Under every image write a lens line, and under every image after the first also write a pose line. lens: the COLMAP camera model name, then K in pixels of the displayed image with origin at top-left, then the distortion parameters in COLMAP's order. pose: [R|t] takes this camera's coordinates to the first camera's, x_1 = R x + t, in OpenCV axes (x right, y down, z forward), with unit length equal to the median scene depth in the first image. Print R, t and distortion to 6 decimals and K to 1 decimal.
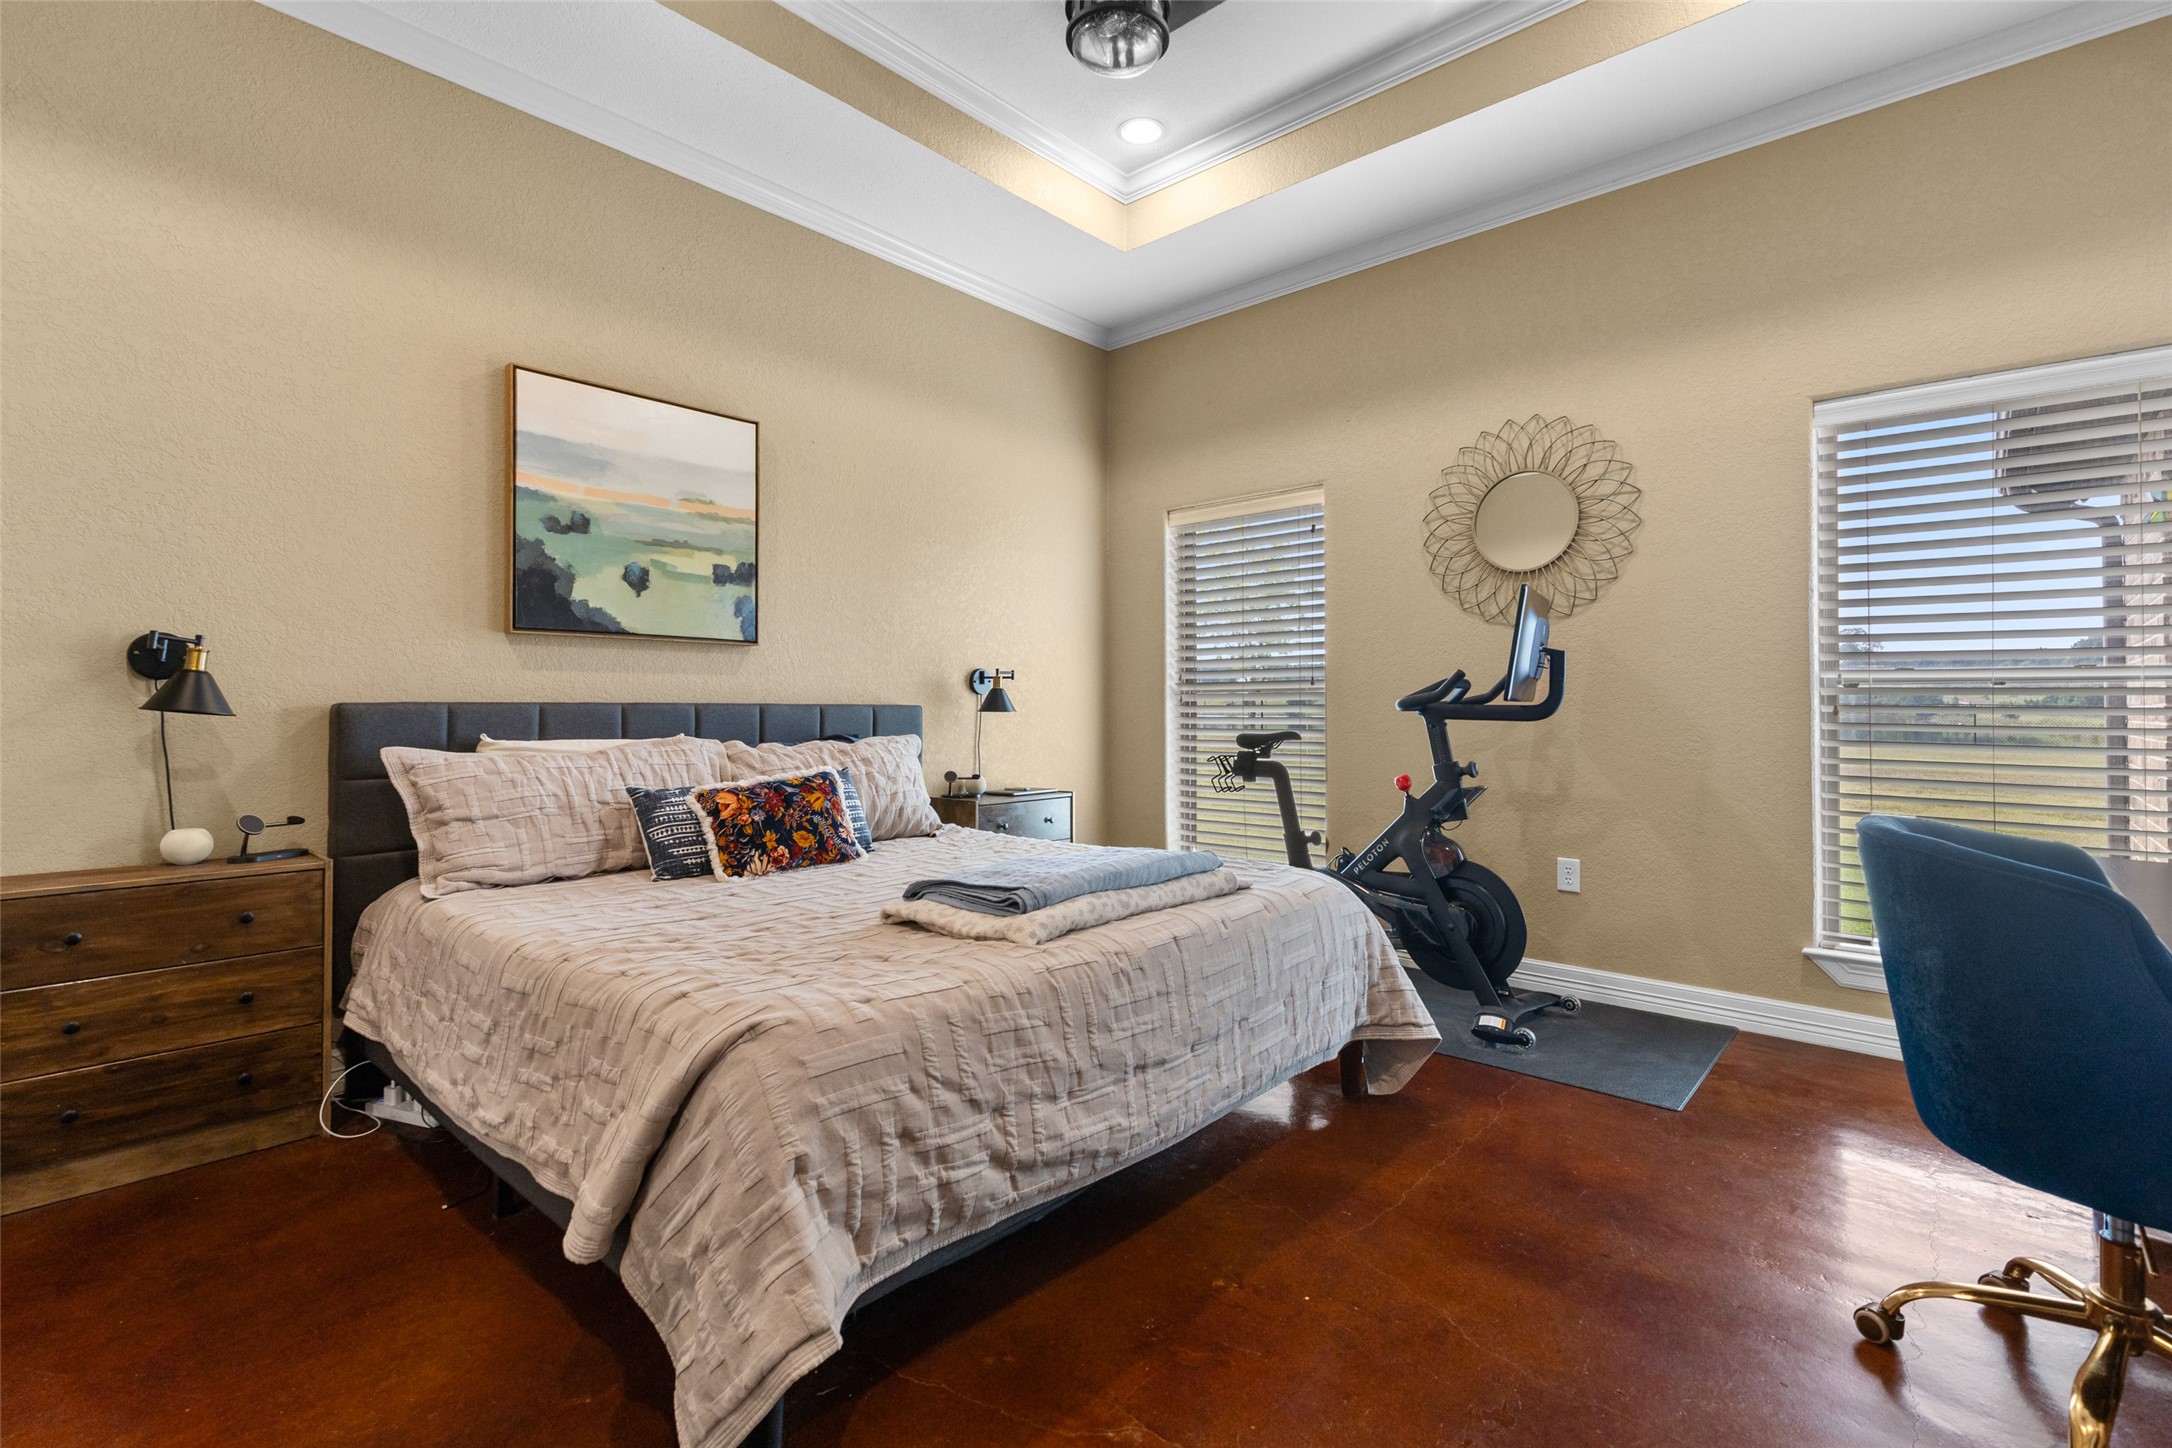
lens RADIAL K [[977.8, 0, 1091.9], [0, 977.8, 706.8], [0, 0, 1]] dist [0.011109, -0.002780]
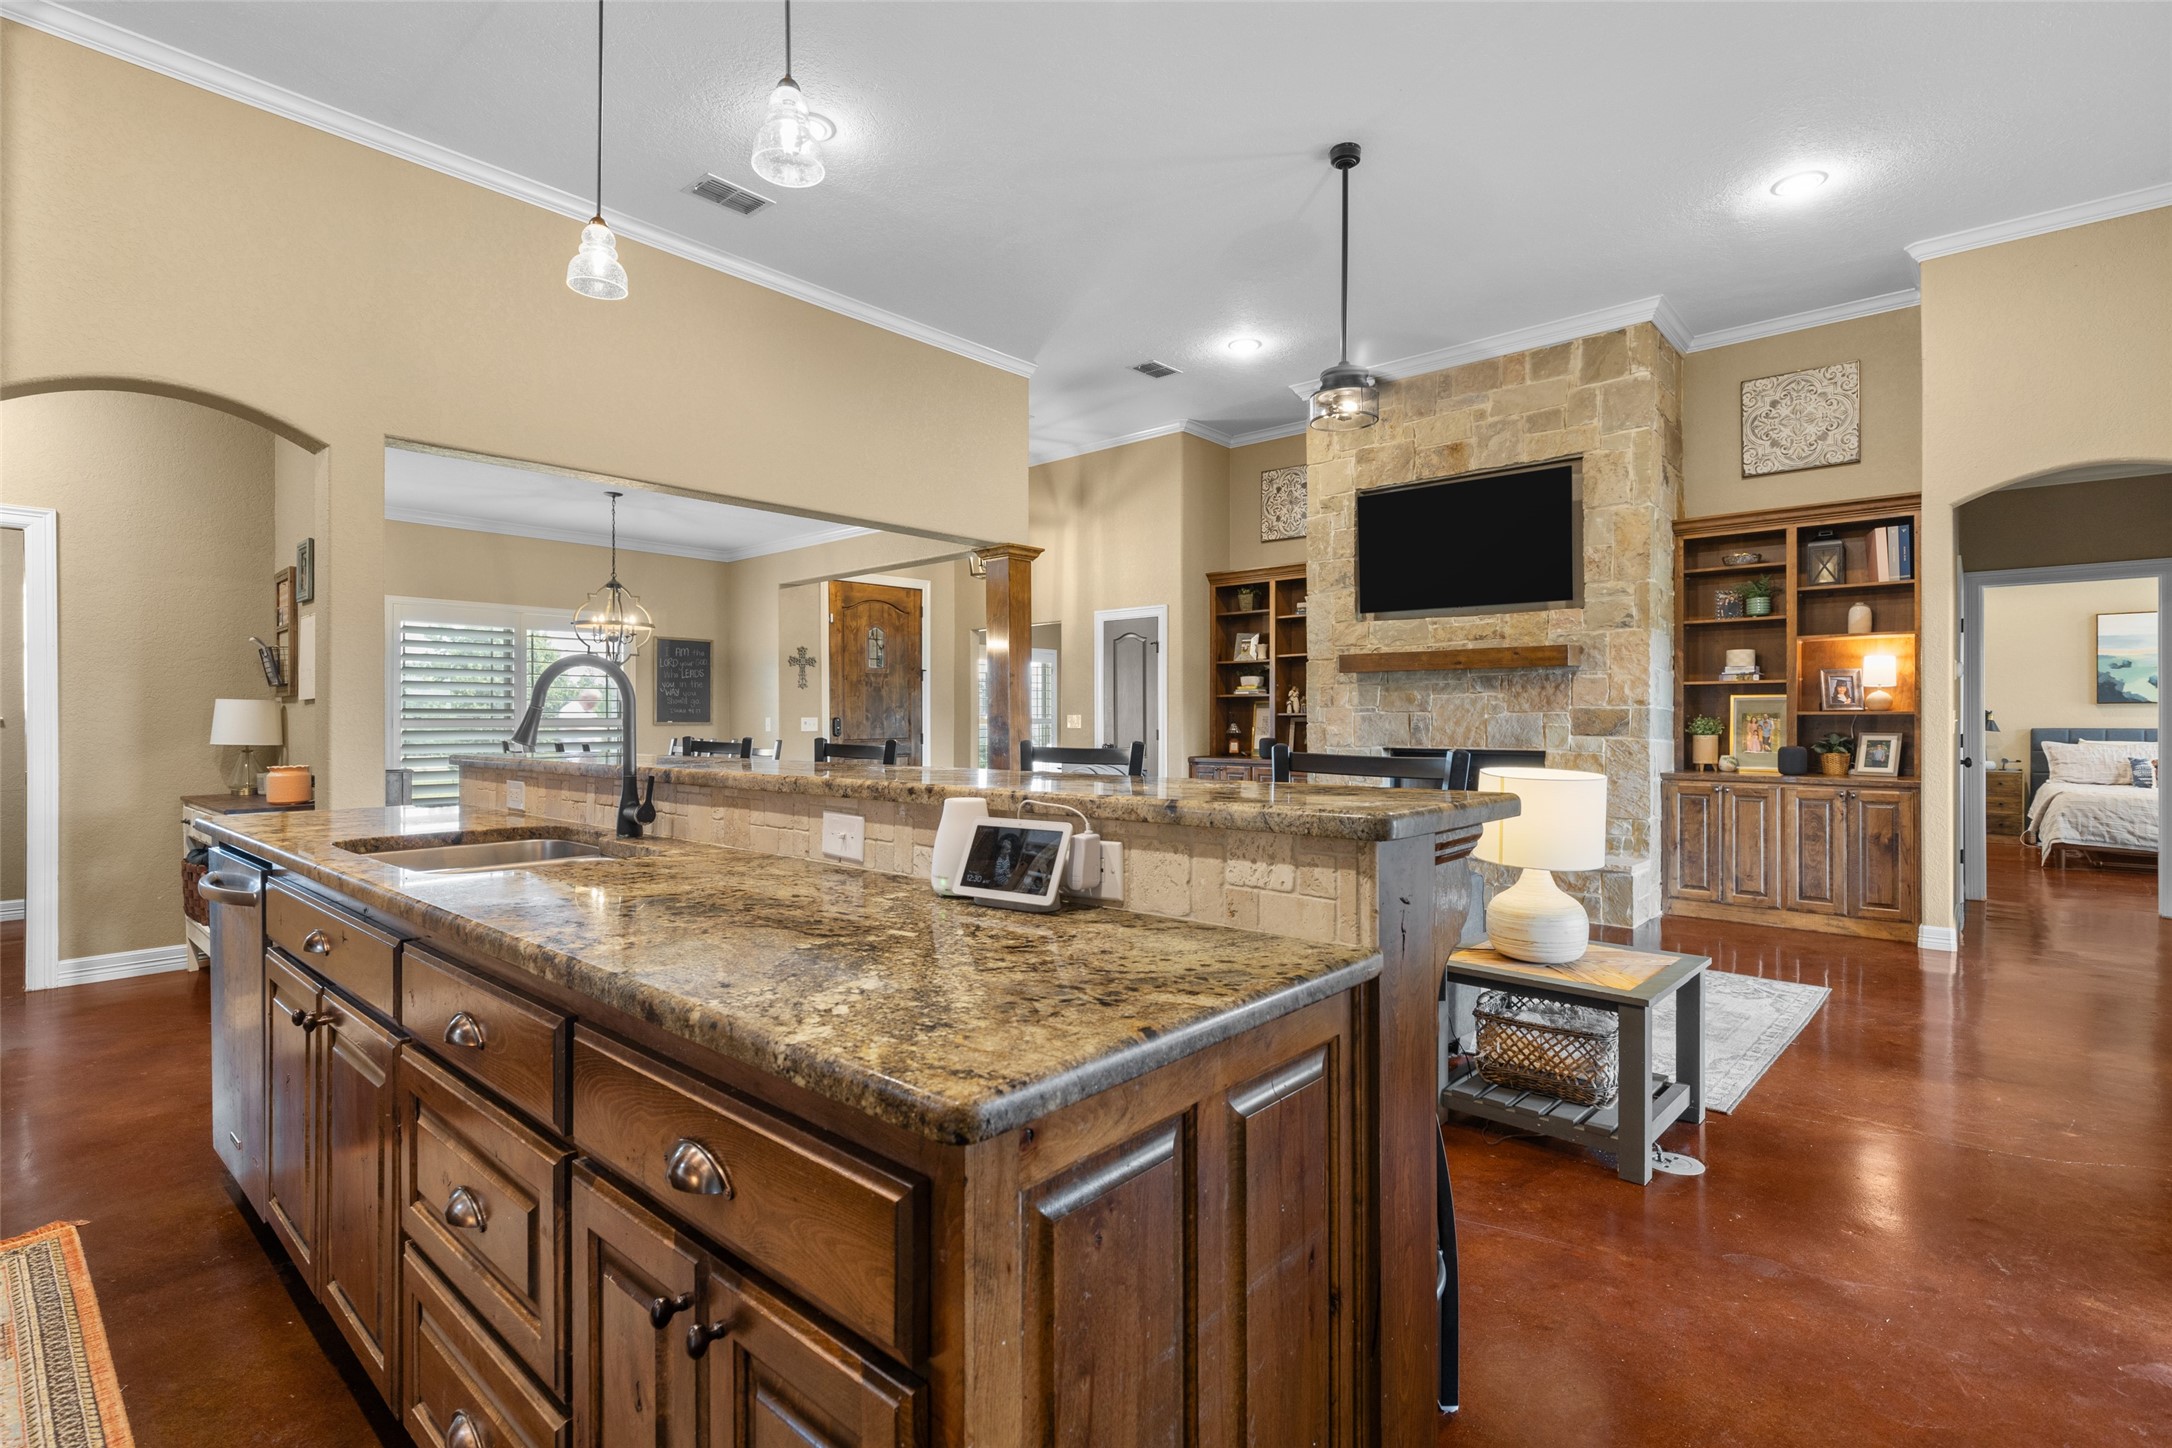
lens RADIAL K [[1010.4, 0, 1096.9], [0, 1010.4, 726.7], [0, 0, 1]] dist [-0.006511, 0.001696]
pose [[0.003641, 0.004410, -0.999984, 2.594511], [0.000879, 0.999990, 0.004414, -0.026525], [0.999993, -0.000895, 0.003637, -2.164201]]
